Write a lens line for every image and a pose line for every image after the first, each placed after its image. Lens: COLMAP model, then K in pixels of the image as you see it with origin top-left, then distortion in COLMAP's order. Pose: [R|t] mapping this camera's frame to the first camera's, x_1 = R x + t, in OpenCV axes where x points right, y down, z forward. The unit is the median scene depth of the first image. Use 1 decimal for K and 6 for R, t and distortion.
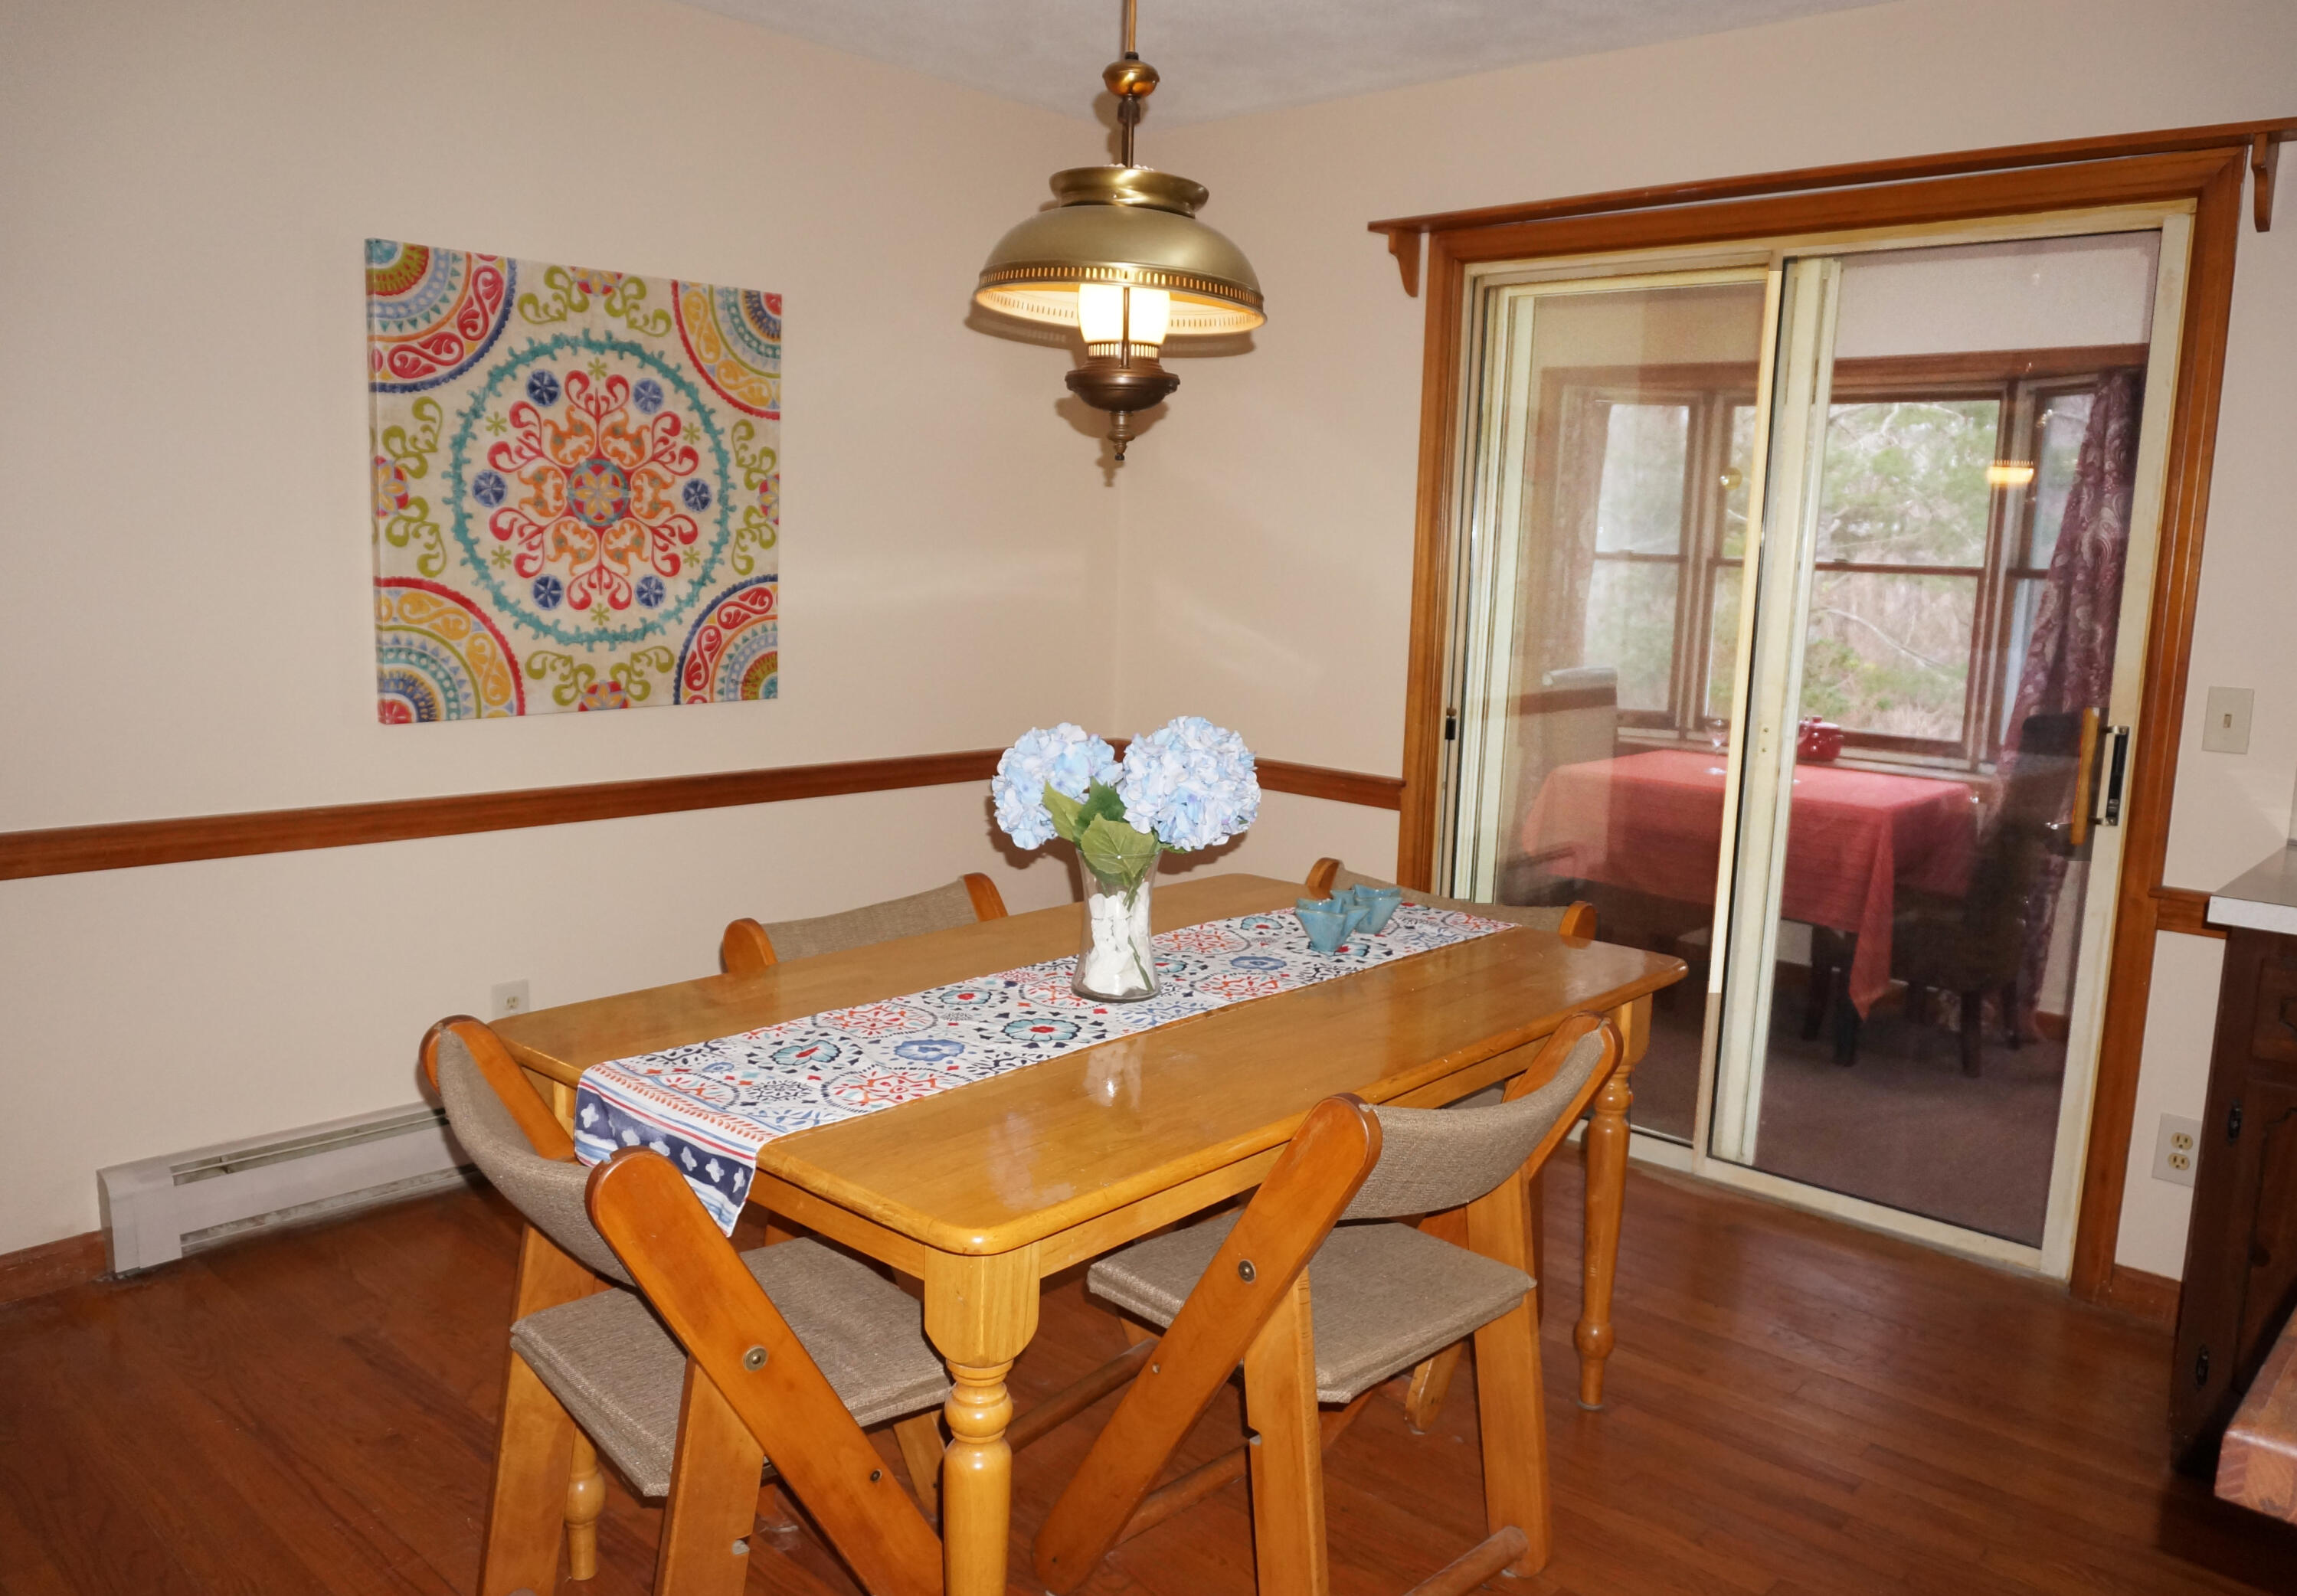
lens RADIAL K [[1692.9, 0, 1148.7], [0, 1692.9, 747.4], [0, 0, 1]] dist [0.000046, 0.004426]
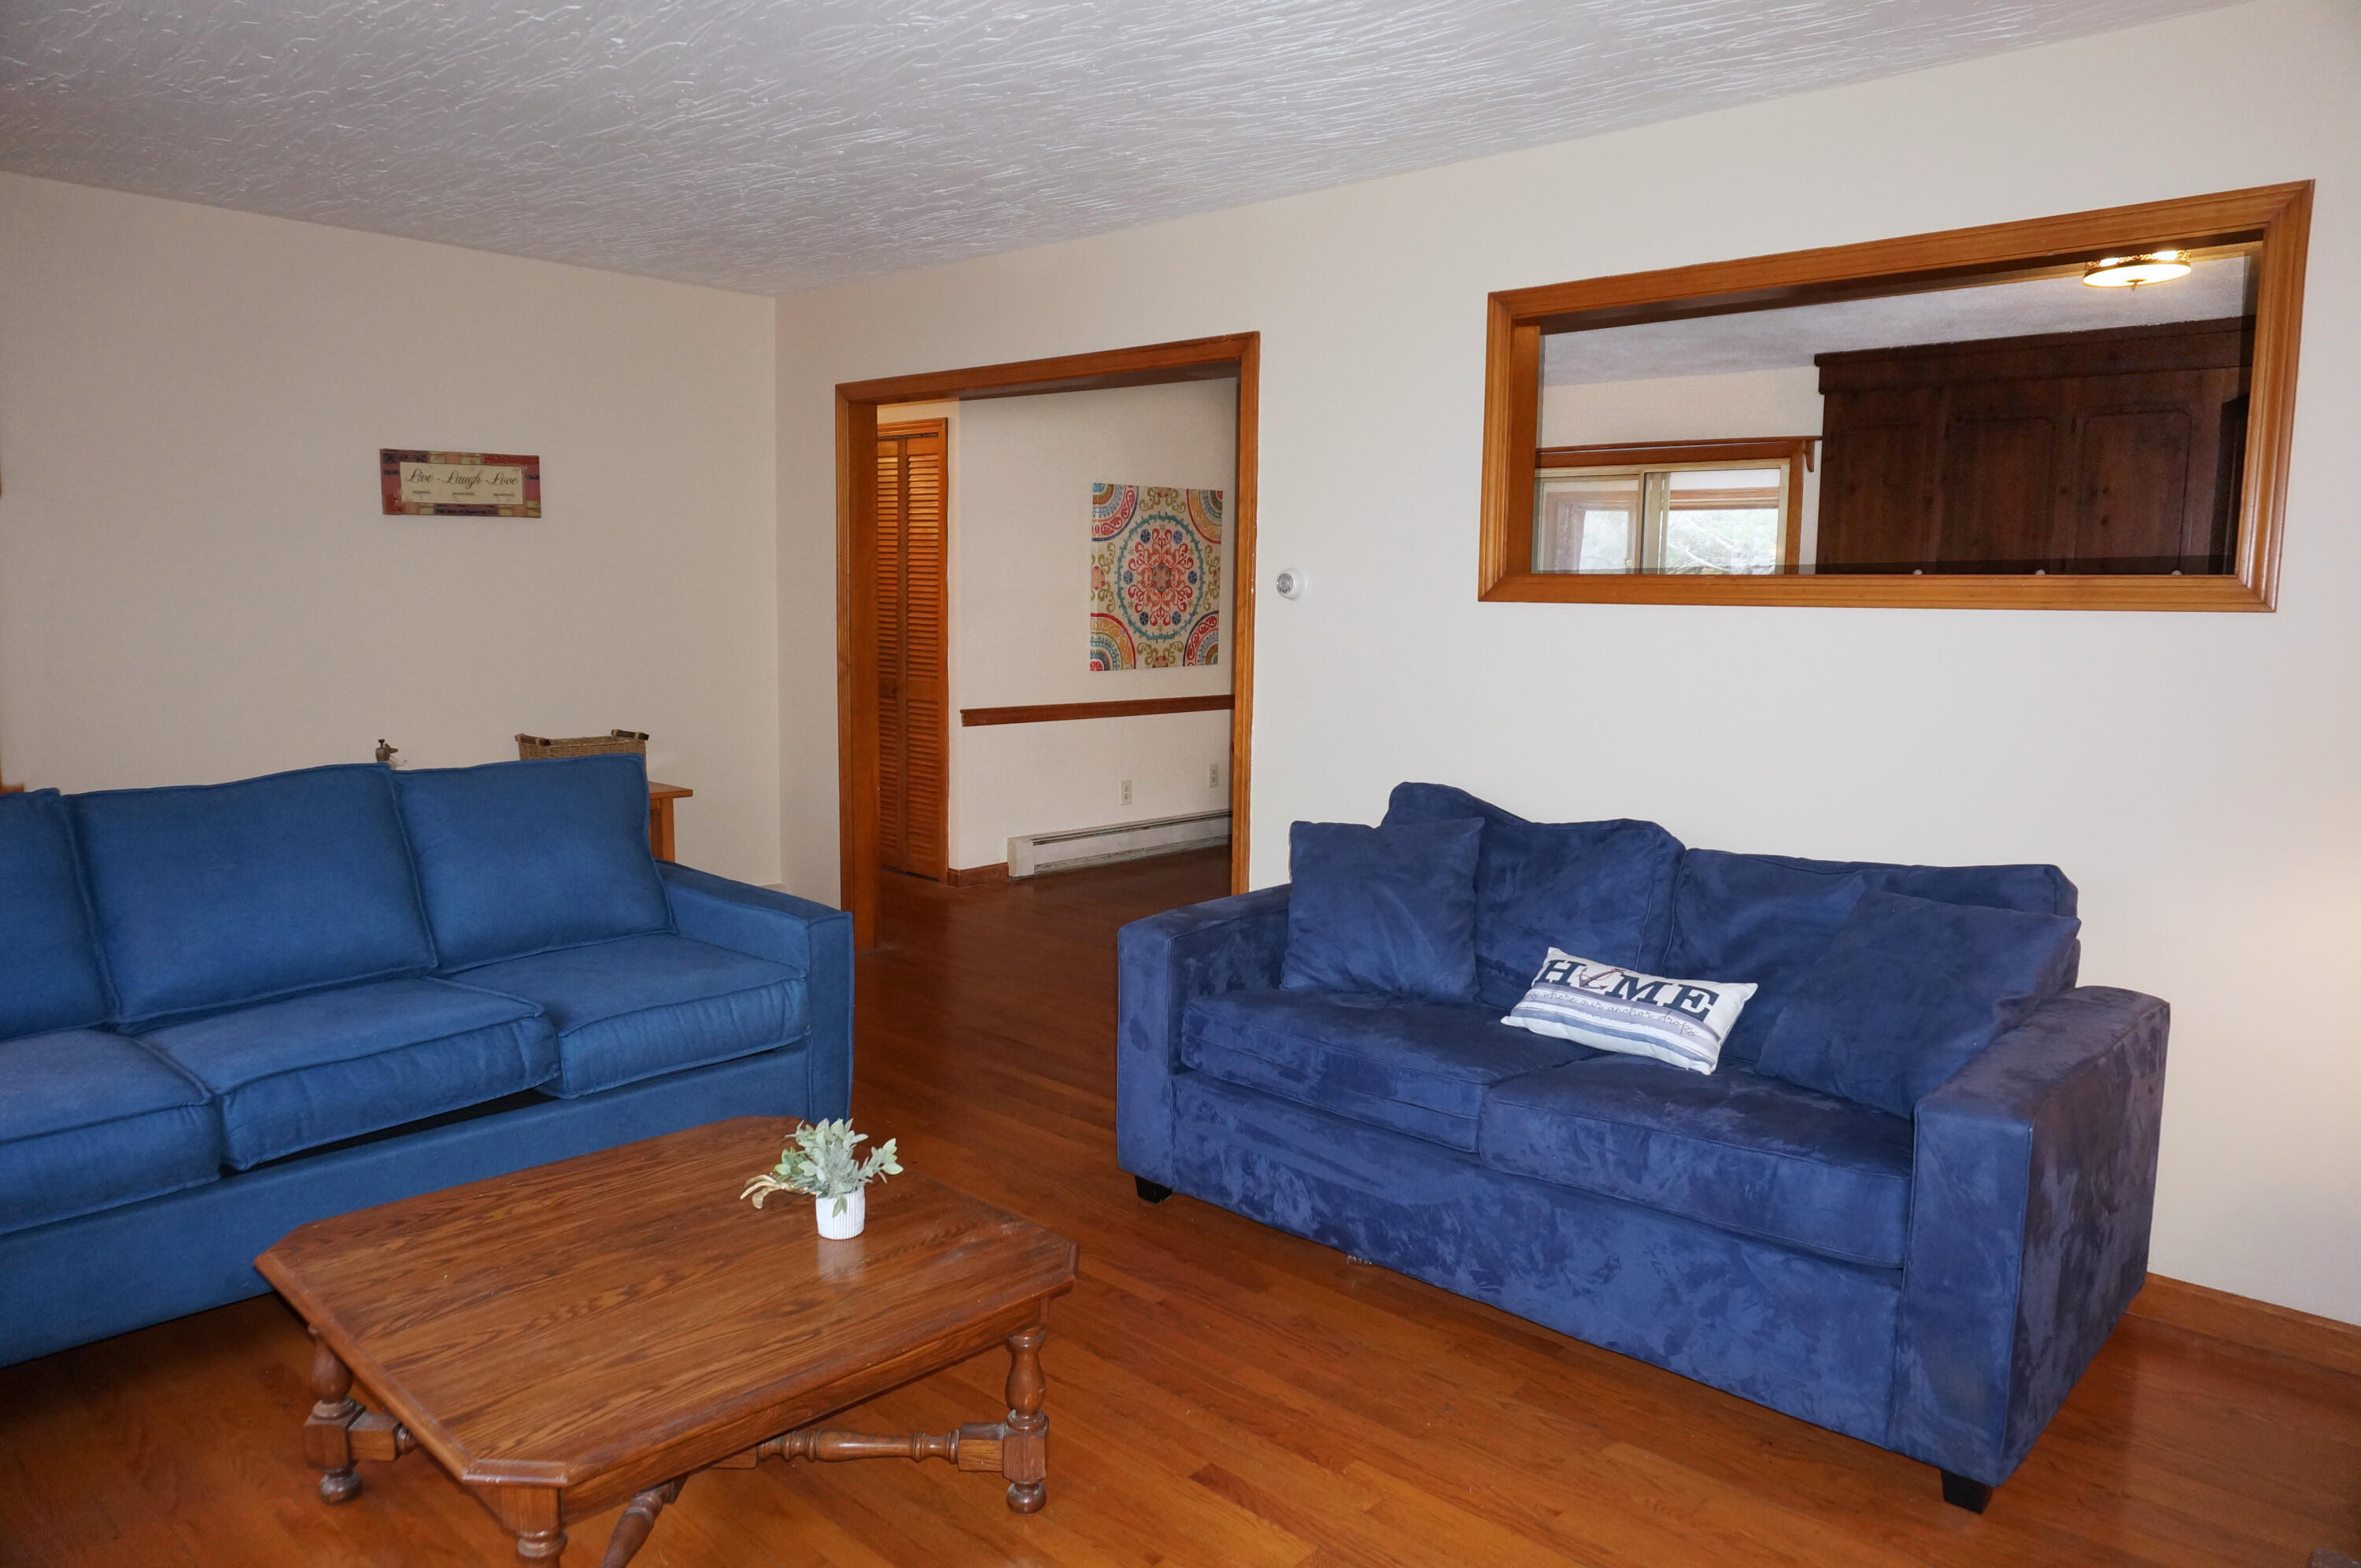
lens RADIAL K [[1584.1, 0, 1166.0], [0, 1584.1, 791.6], [0, 0, 1]] dist [-0.043822, 0.041444]
pose [[0.999735, -0.019657, -0.012006, -0.299330], [0.019686, 0.999804, 0.002302, 0.154764], [0.011958, -0.002538, 0.999925, -1.296035]]
